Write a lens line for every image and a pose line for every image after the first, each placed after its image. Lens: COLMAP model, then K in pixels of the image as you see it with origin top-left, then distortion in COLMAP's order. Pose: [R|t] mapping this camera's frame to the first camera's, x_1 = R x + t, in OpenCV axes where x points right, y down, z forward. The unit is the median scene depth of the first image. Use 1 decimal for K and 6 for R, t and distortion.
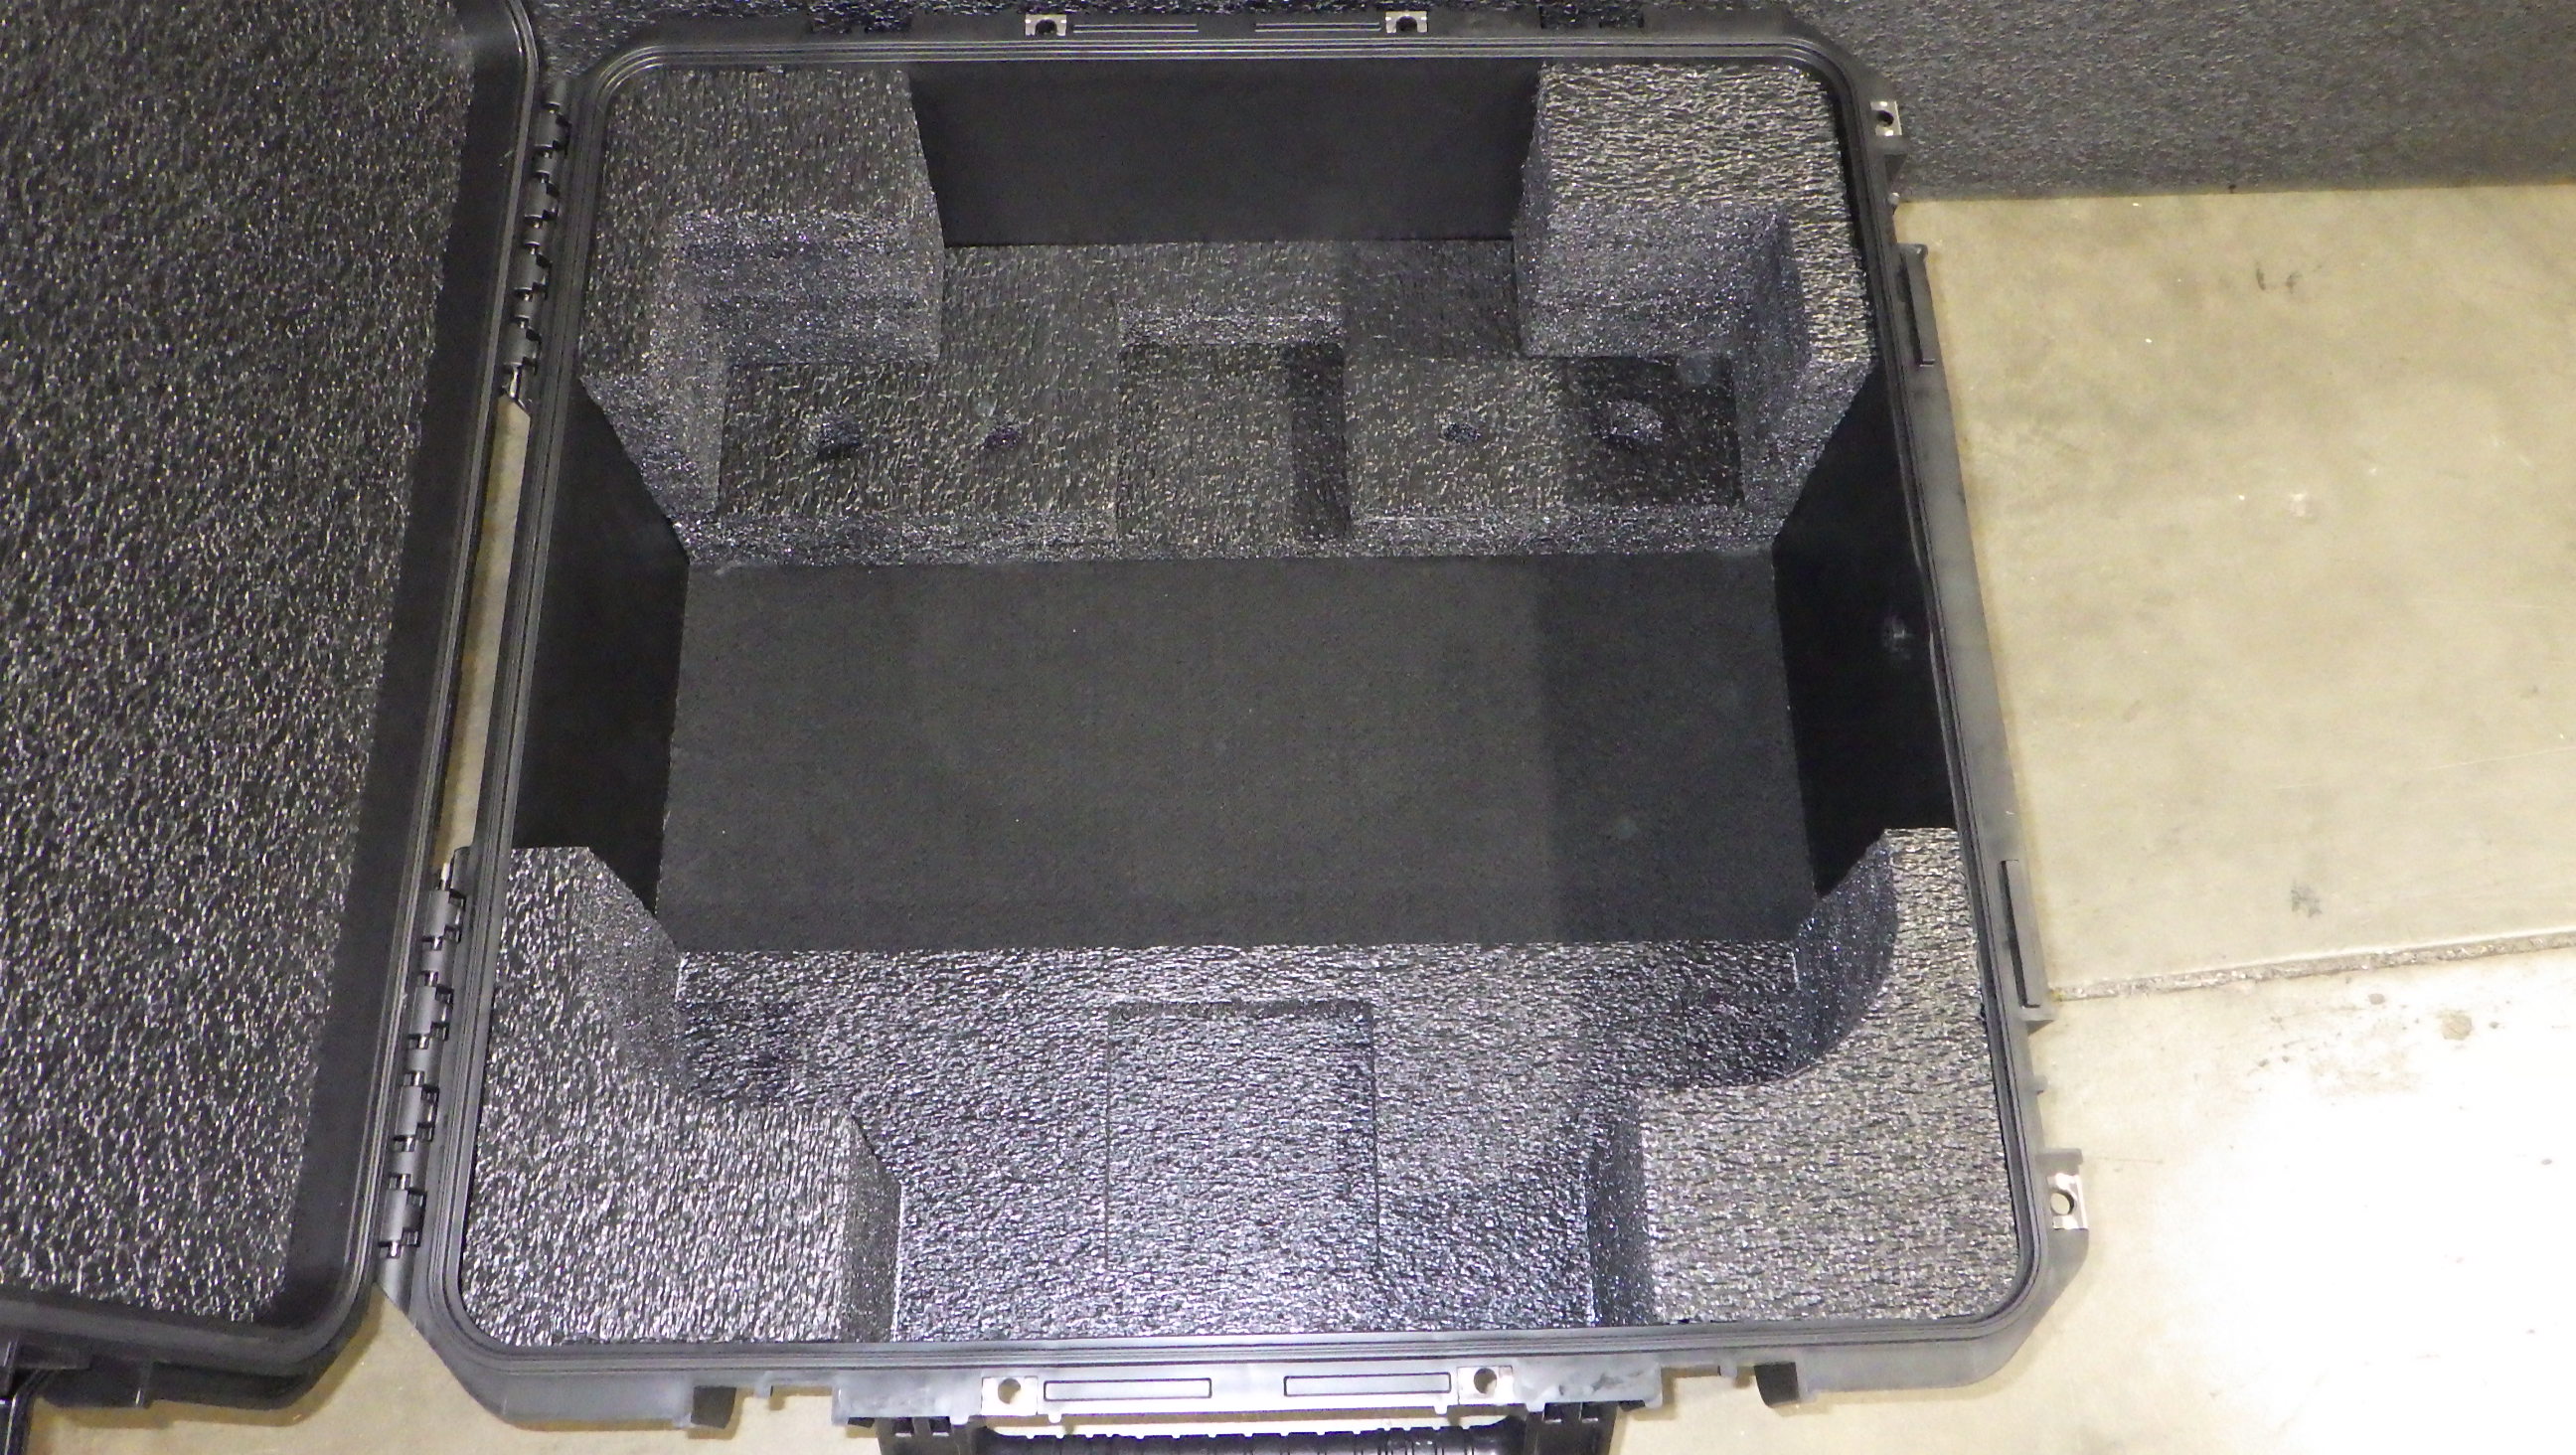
lens RADIAL K [[2144.5, 0, 1297.4], [0, 2144.5, 693.4], [0, 0, 1]] dist [0.001145, -0.004951]
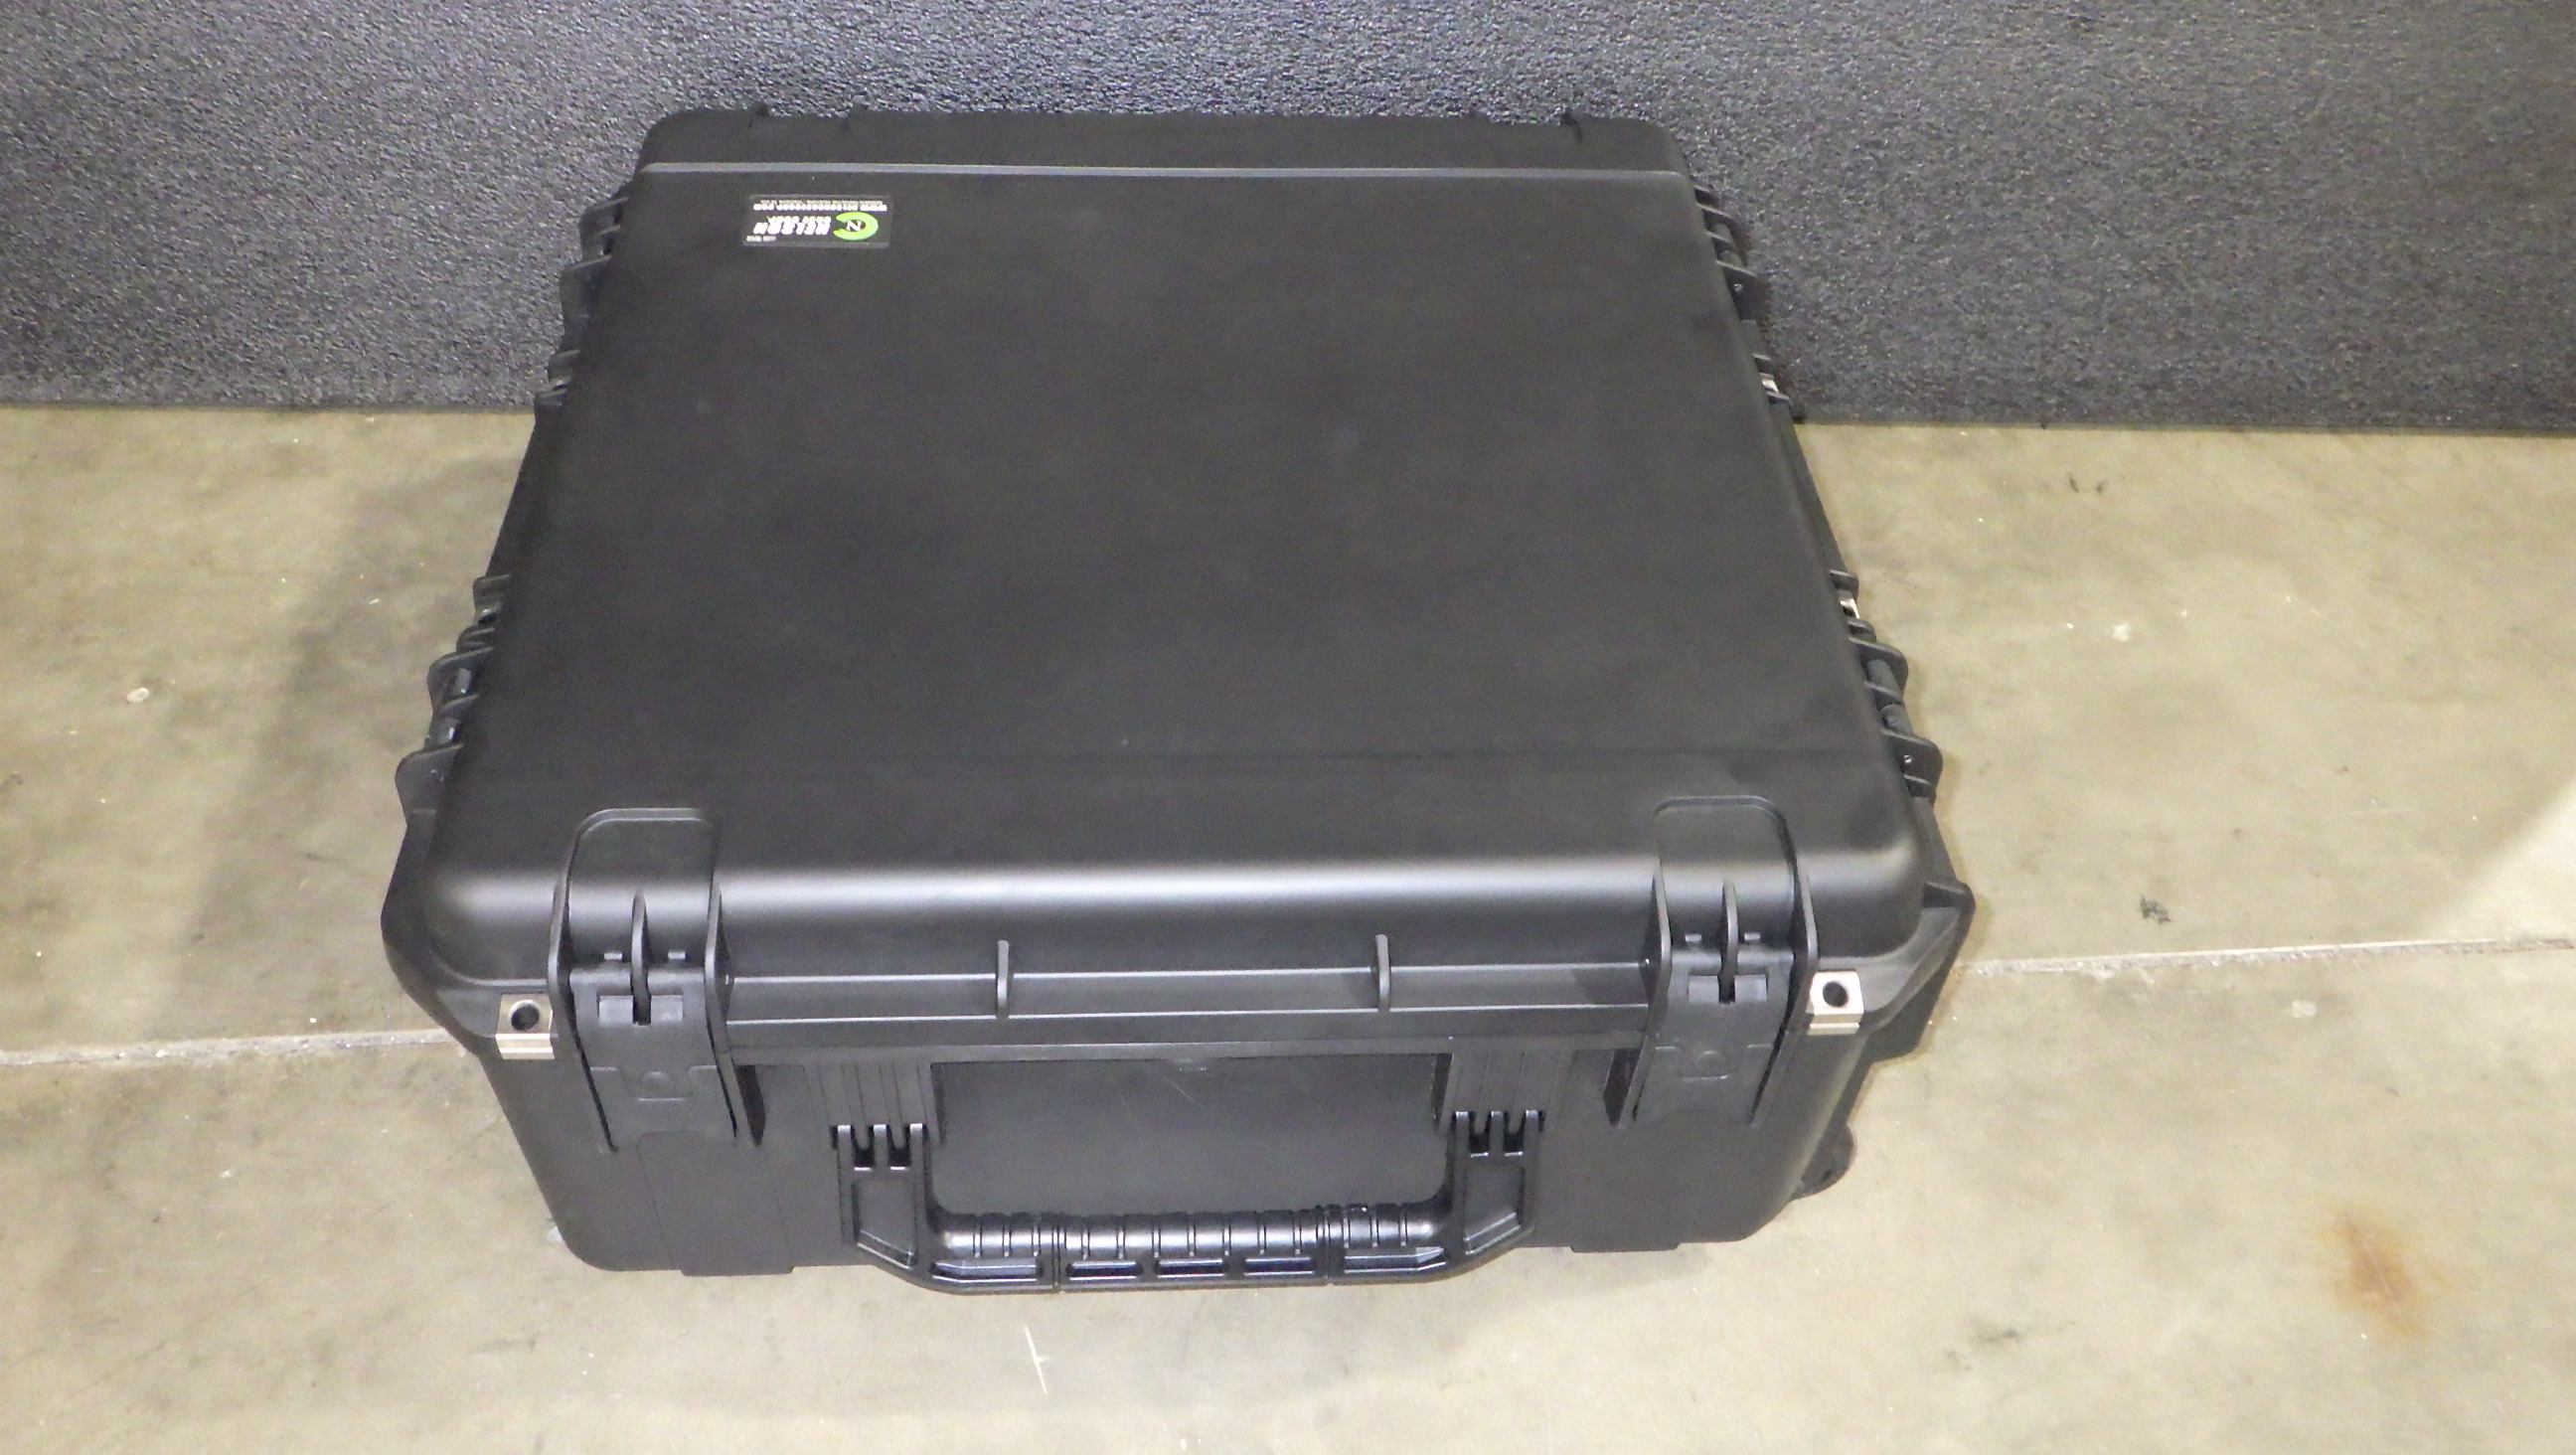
lens RADIAL K [[2144.5, 0, 1297.4], [0, 2144.5, 693.4], [0, 0, 1]] dist [0.001145, -0.004951]
pose [[0.999495, 0.031649, 0.002715, 0.027511], [-0.028331, 0.926834, -0.374401, 0.381196], [-0.014366, 0.374135, 0.927263, -0.038539]]
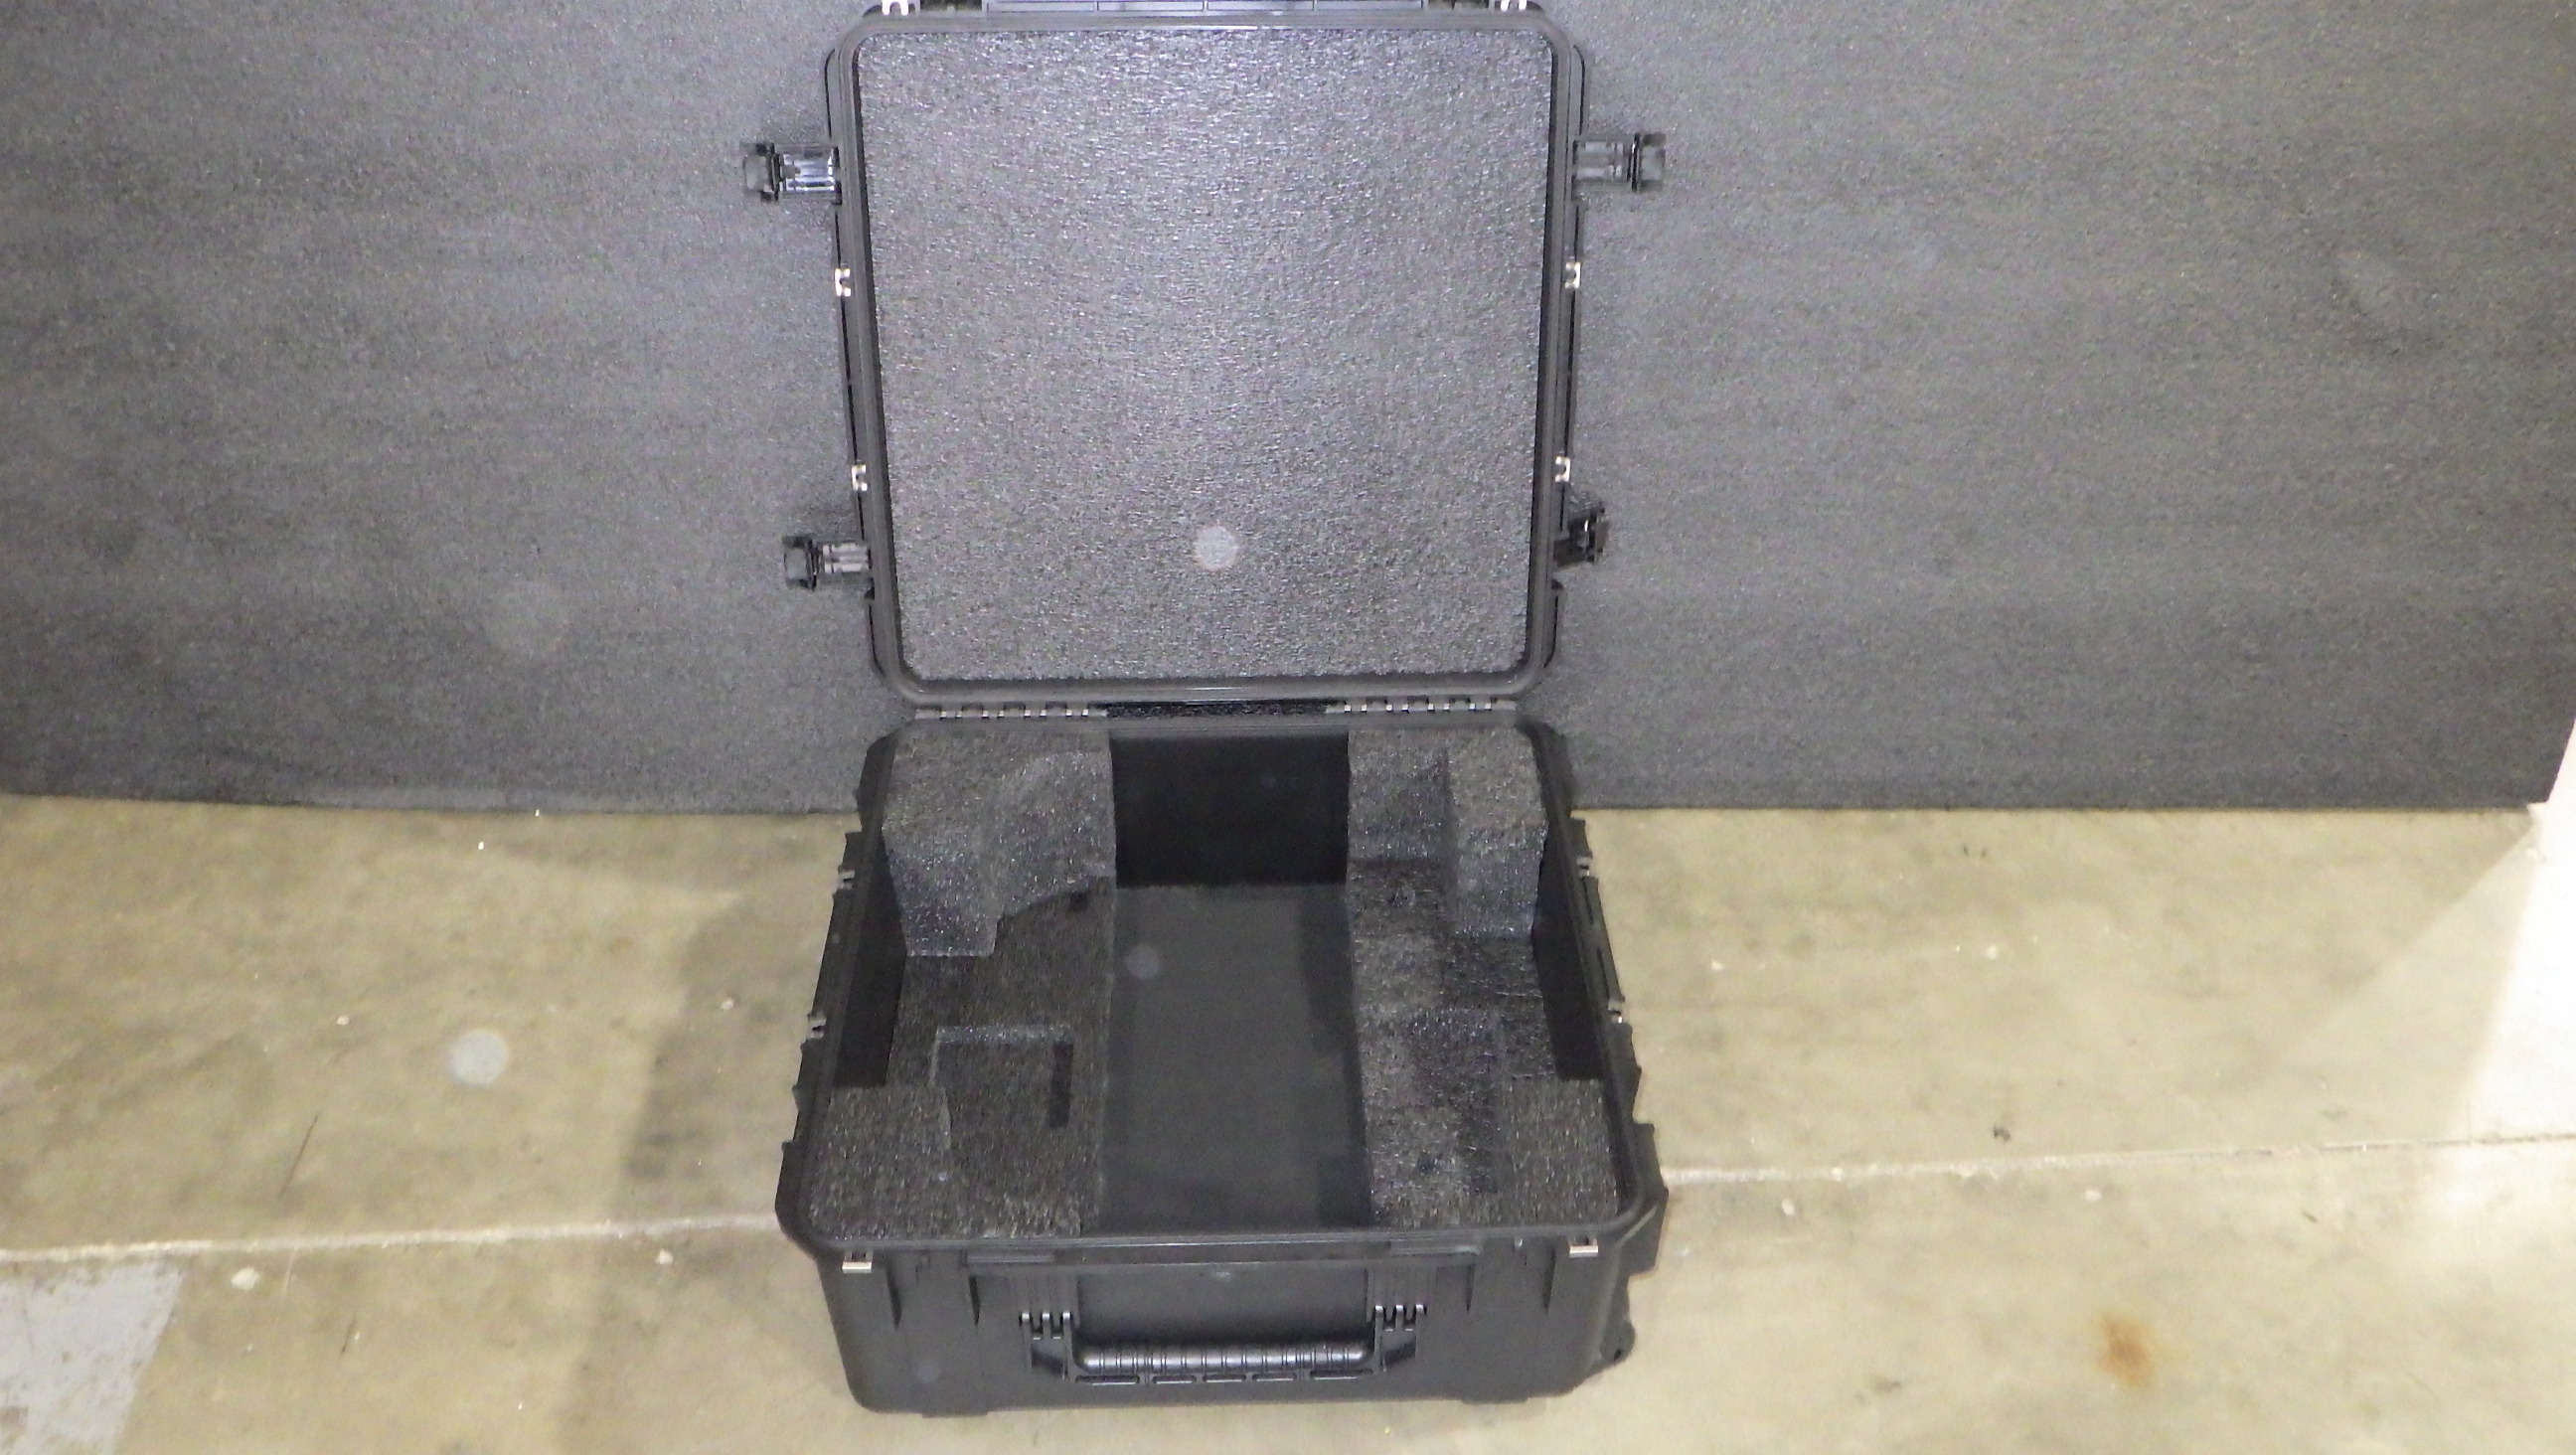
lens RADIAL K [[2144.5, 0, 1297.4], [0, 2144.5, 693.4], [0, 0, 1]] dist [0.001145, -0.004951]
pose [[0.998917, 0.018944, -0.042487, -0.022872], [-0.037511, 0.868182, -0.494827, 0.607588], [0.027513, 0.495885, 0.867952, -0.621136]]
